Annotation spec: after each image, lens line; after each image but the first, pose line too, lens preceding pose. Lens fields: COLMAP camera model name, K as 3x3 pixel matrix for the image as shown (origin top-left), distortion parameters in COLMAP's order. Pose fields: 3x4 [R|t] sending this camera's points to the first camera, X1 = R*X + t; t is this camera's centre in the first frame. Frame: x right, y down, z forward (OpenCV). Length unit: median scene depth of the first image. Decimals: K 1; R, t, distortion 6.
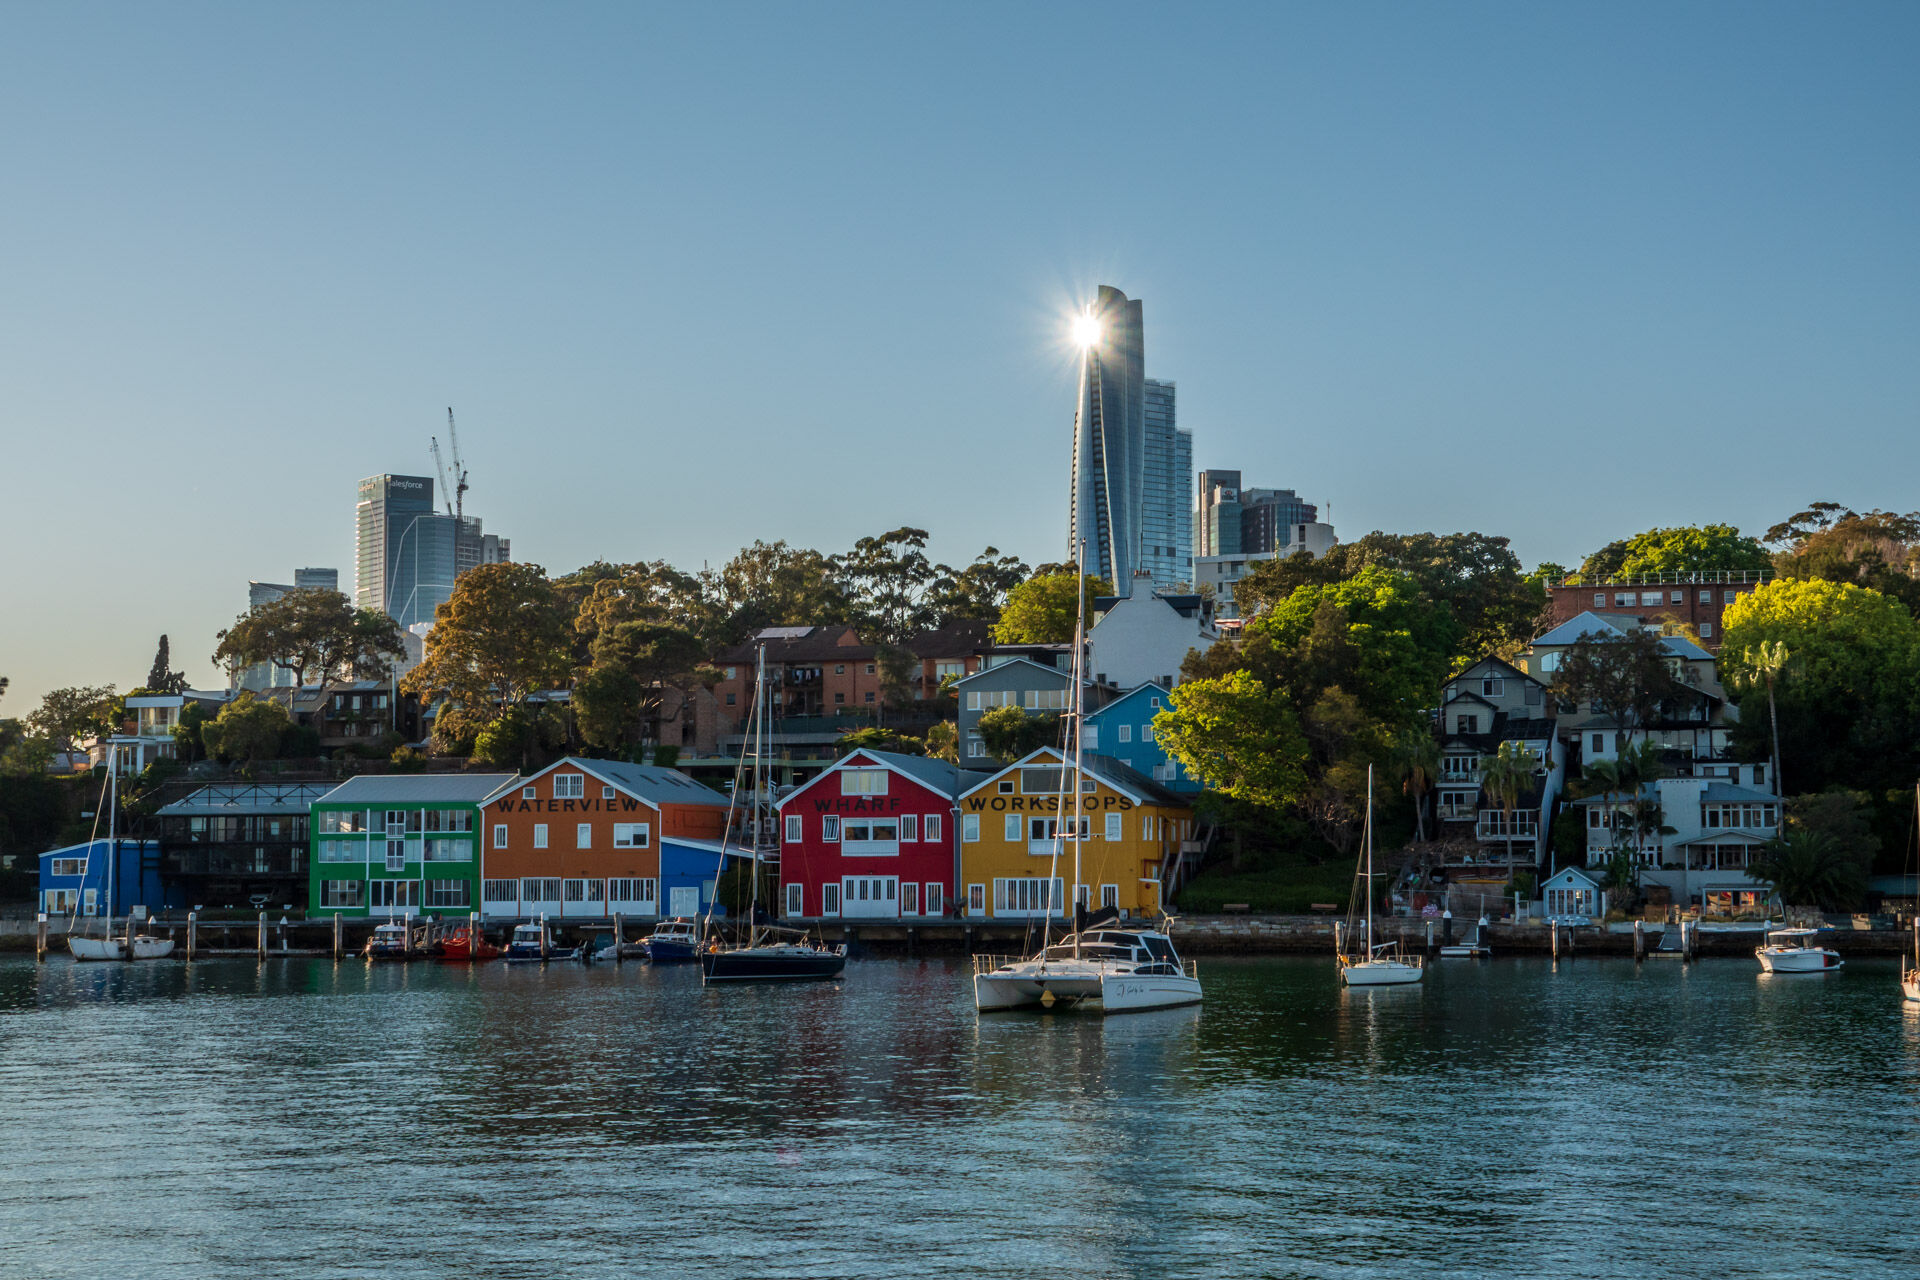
lens RADIAL K [[2701.5, 0, 960.0], [0, 2701.5, 640.0], [0, 0, 1]] dist [0.036229, -0.044835]
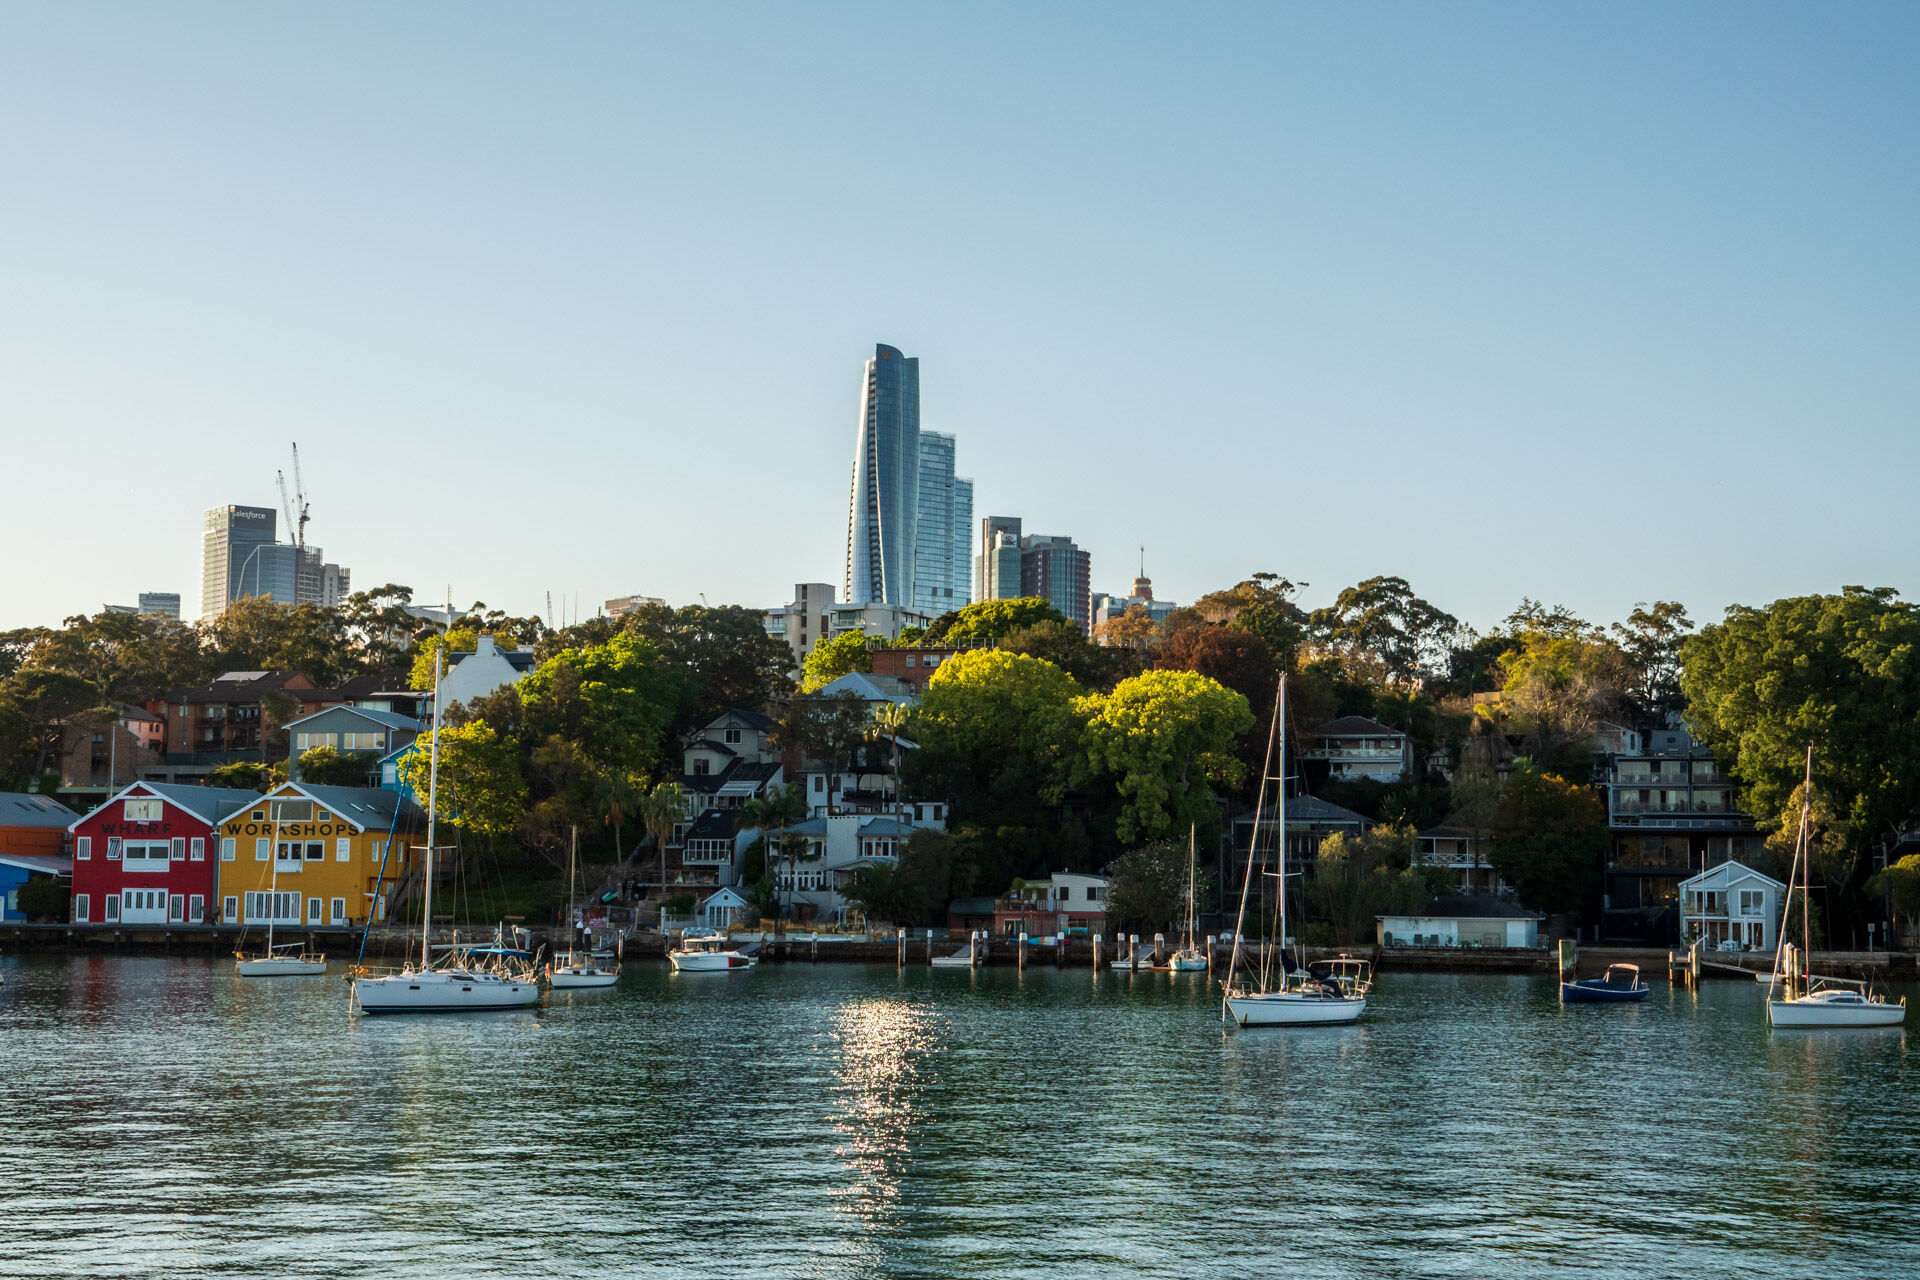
lens RADIAL K [[2658.1, 0, 1114.0], [0, 2658.1, 639.9], [0, 0, 1]] dist [0.014597, 0.015100]
pose [[0.998861, 0.016204, 0.044886, 0.321238], [-0.015802, 0.999832, -0.009278, -0.017231], [-0.045029, 0.008558, 0.998949, -0.184024]]
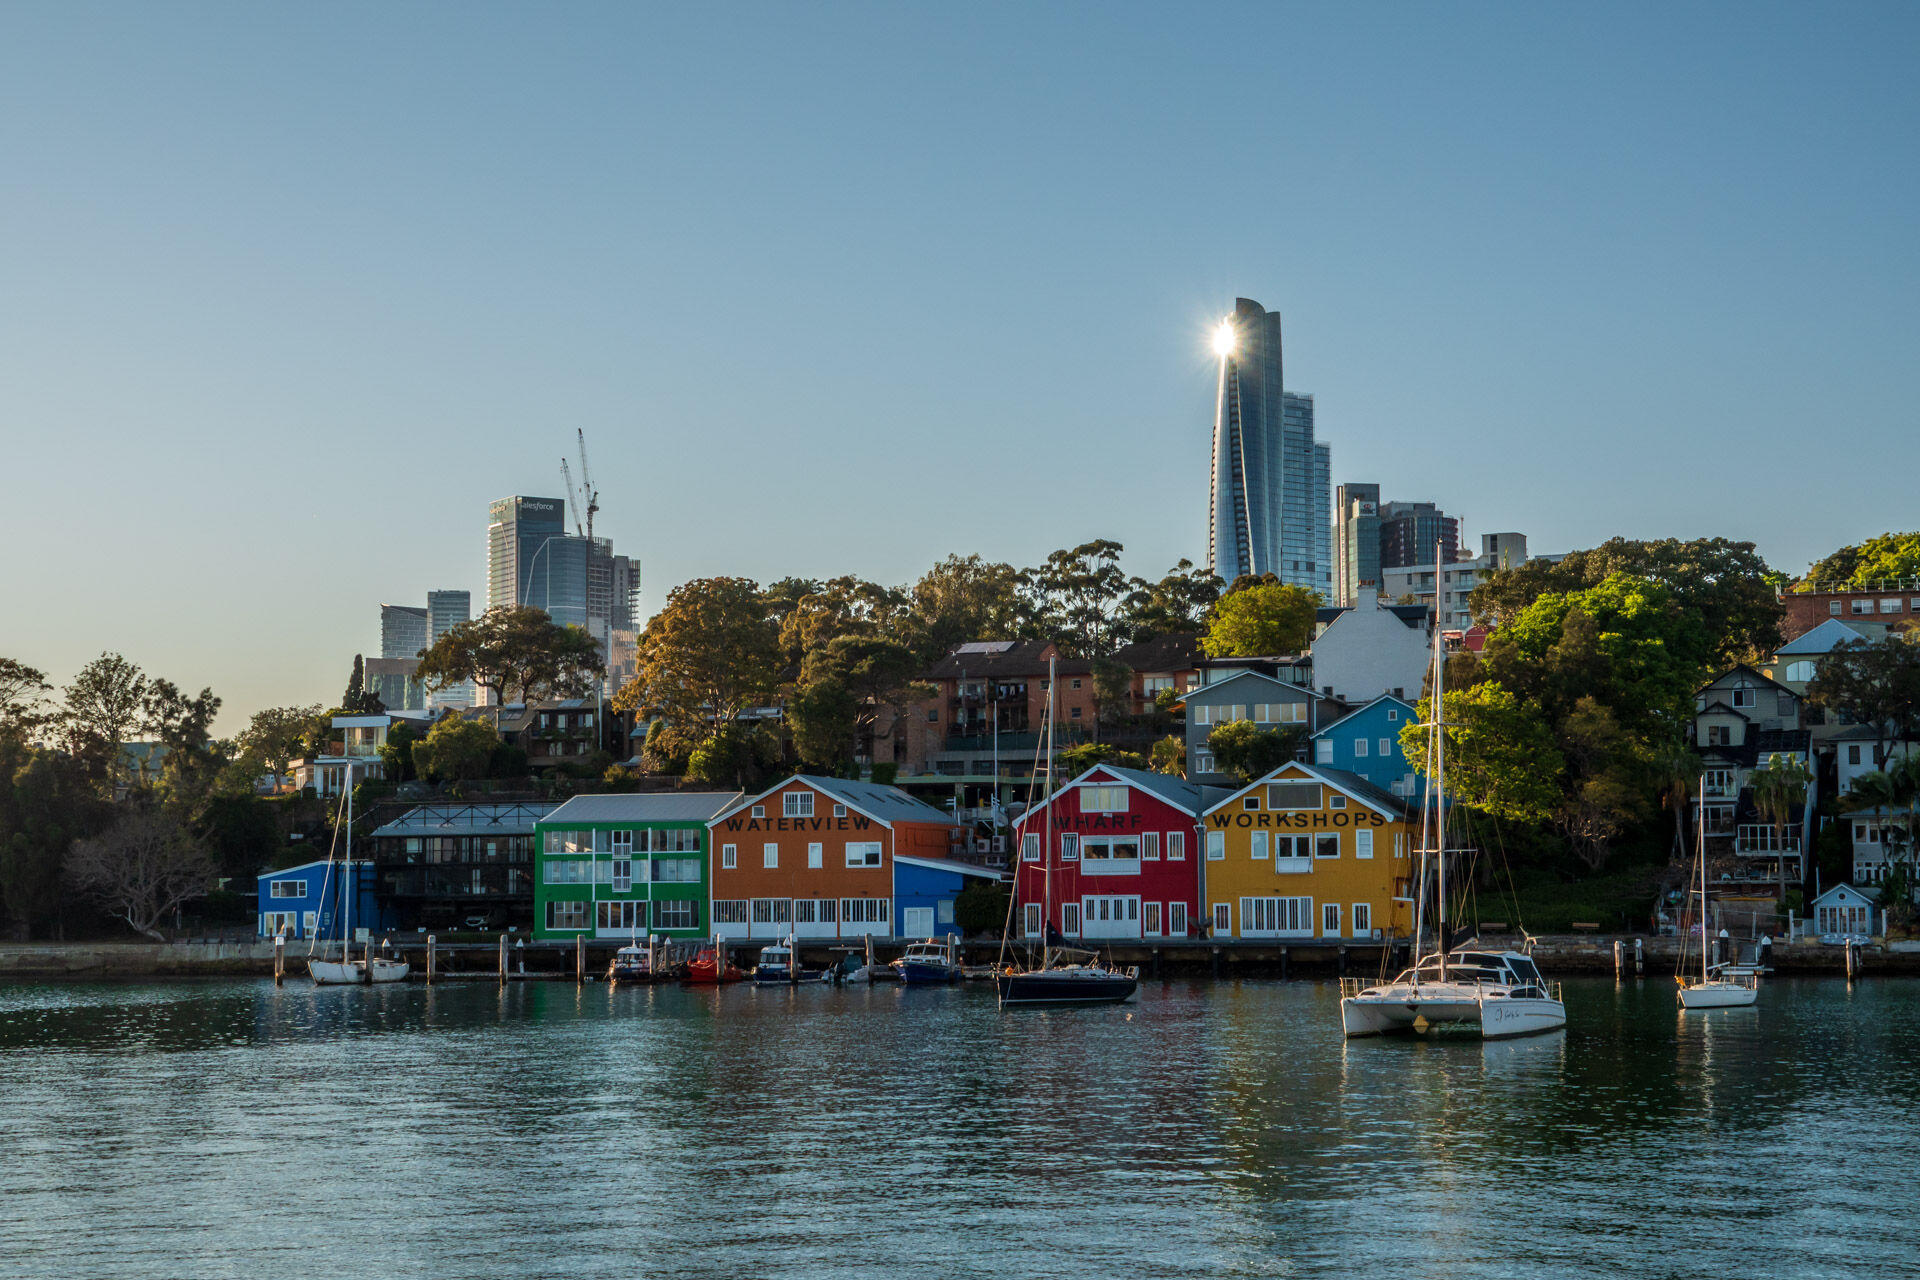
lens RADIAL K [[2701.5, 0, 960.0], [0, 2701.5, 640.0], [0, 0, 1]] dist [0.036229, -0.044835]
pose [[0.999336, -0.007348, -0.035692, -0.049409], [0.007088, 0.999947, -0.007401, 0.002159], [0.035745, 0.007143, 0.999335, 0.024525]]
